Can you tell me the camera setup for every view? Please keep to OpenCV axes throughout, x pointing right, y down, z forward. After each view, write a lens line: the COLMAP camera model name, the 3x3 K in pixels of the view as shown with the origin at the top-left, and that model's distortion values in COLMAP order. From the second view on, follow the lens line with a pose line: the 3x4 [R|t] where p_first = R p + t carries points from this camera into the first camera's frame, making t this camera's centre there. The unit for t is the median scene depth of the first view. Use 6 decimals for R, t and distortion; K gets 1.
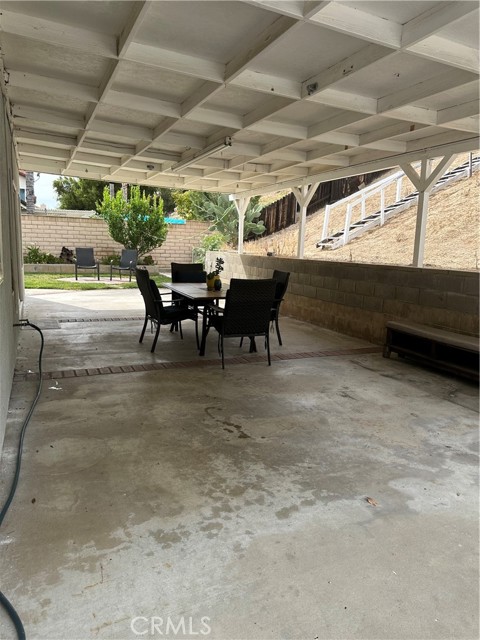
lens RADIAL K [[441.6, 0, 240.0], [0, 441.6, 320.0], [0, 0, 1]] dist [0.141372, -0.253416]
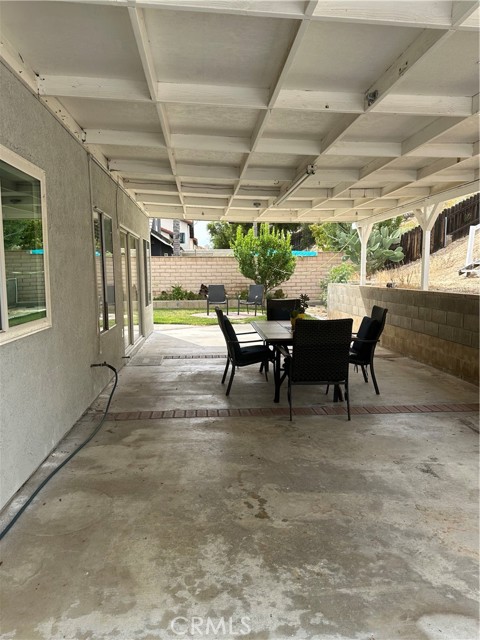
lens RADIAL K [[445.2, 0, 234.8], [0, 445.2, 323.6], [0, 0, 1]] dist [0.090229, -0.130206]
pose [[0.941059, -0.003815, -0.338220, 0.136842], [-0.016995, 0.998140, -0.058544, -0.025006], [0.337815, 0.060841, 0.939244, 0.095452]]
